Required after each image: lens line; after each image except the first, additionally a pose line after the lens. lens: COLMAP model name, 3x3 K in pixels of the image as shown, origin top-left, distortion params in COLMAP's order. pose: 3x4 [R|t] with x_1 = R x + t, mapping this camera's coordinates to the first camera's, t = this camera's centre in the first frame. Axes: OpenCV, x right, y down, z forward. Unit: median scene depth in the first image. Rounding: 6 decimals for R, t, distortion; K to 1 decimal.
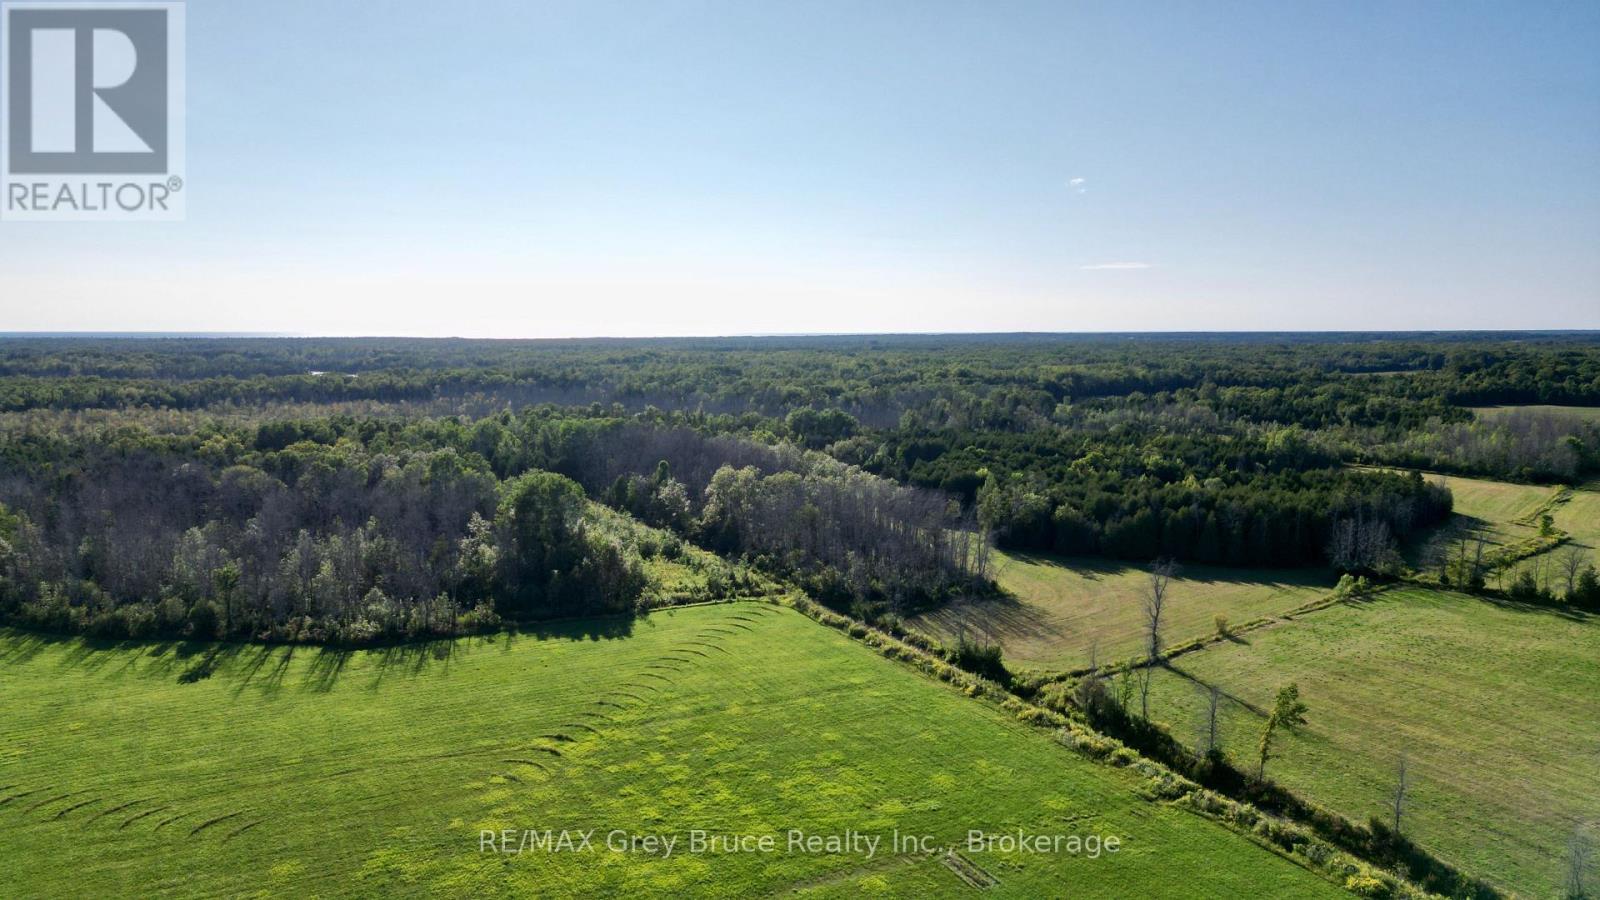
lens RADIAL K [[1121.3, 0, 800.0], [0, 1121.3, 450.0], [0, 0, 1]] dist [0.060849, -0.050244]
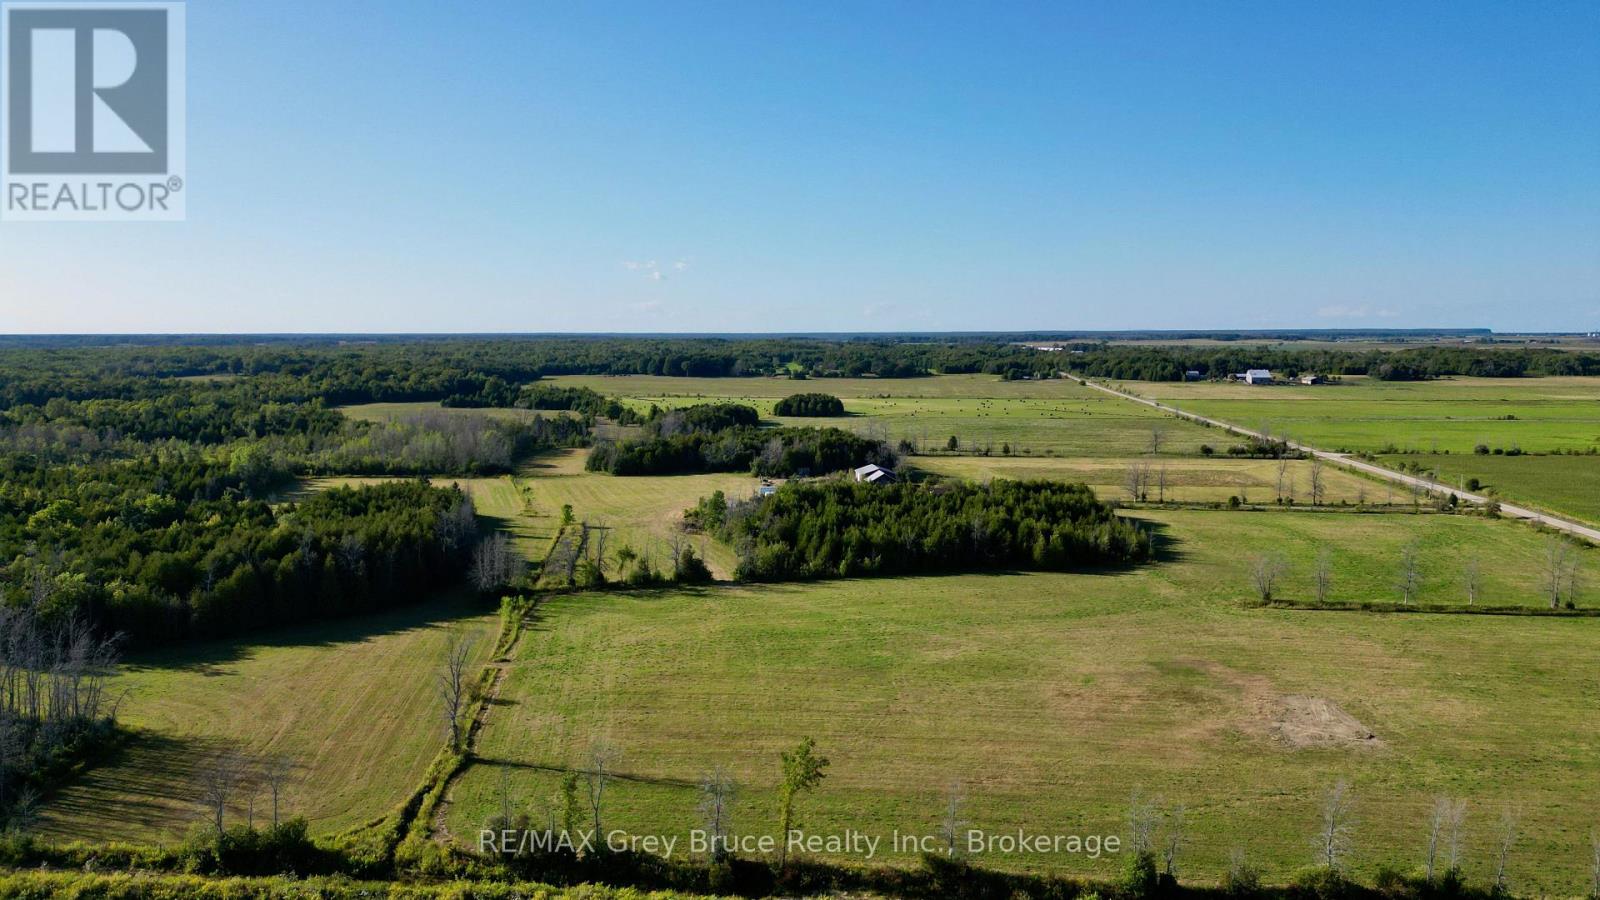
lens RADIAL K [[1121.3, 0, 800.0], [0, 1121.3, 450.0], [0, 0, 1]] dist [0.060849, -0.050244]
pose [[0.525557, -0.090397, 0.845942, -0.067558], [0.092805, 0.994497, 0.048615, -0.013616], [-0.845681, 0.052958, 0.531054, 0.127309]]
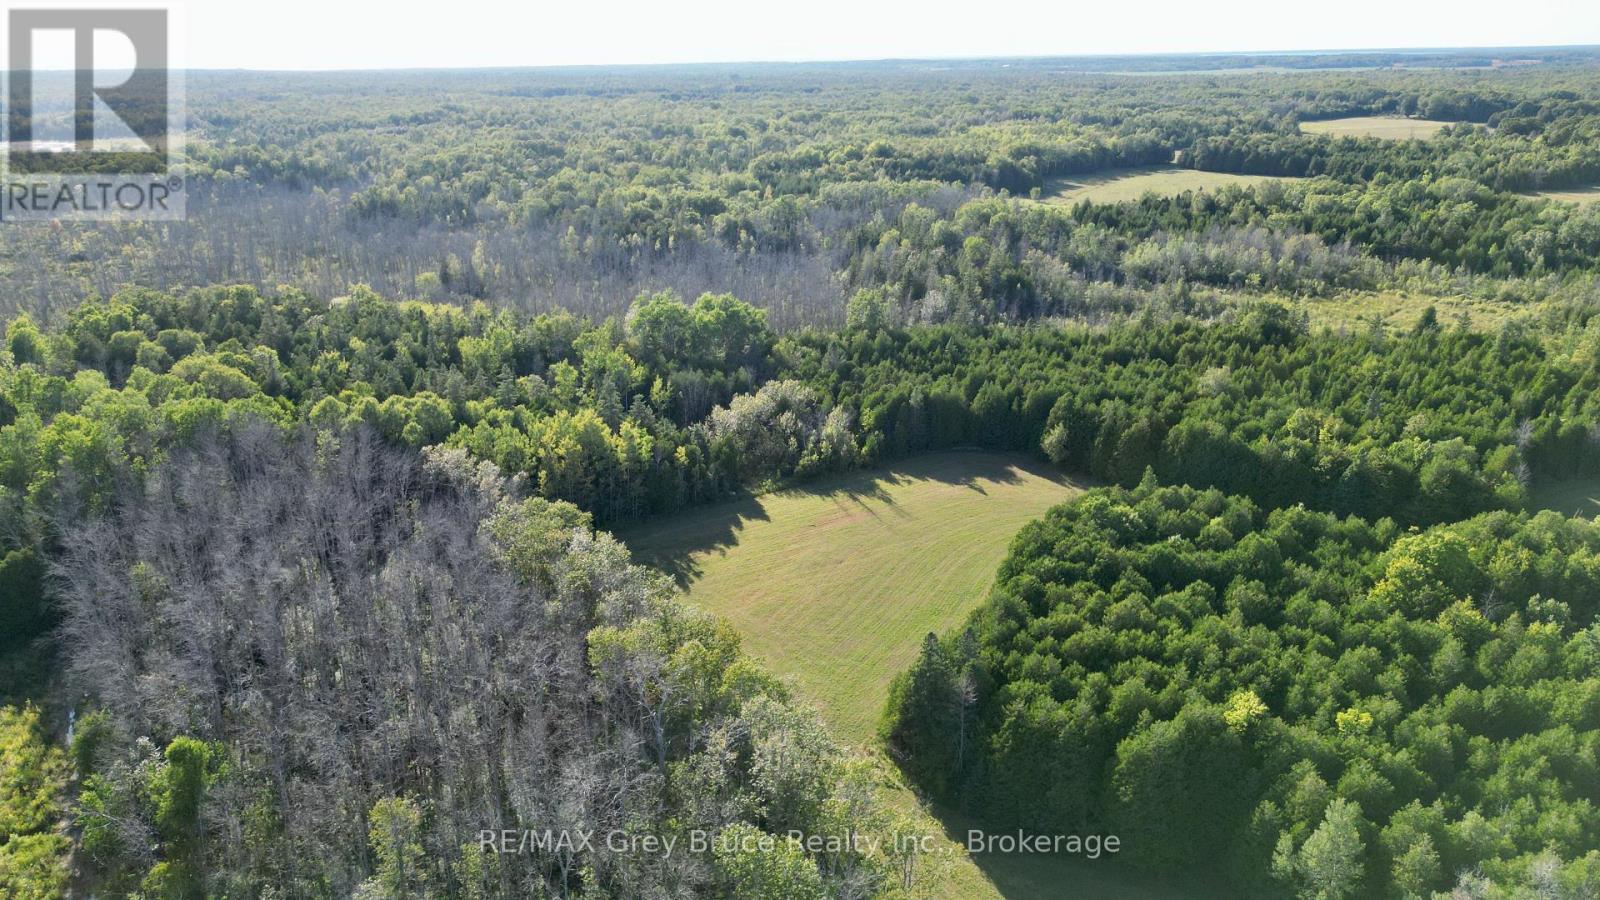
lens RADIAL K [[1121.3, 0, 800.0], [0, 1121.3, 450.0], [0, 0, 1]] dist [0.060849, -0.050244]
pose [[0.991964, -0.048642, 0.116797, 0.002501], [0.020575, 0.972874, 0.230418, -0.074170], [-0.124837, -0.226163, 0.966057, 0.417355]]
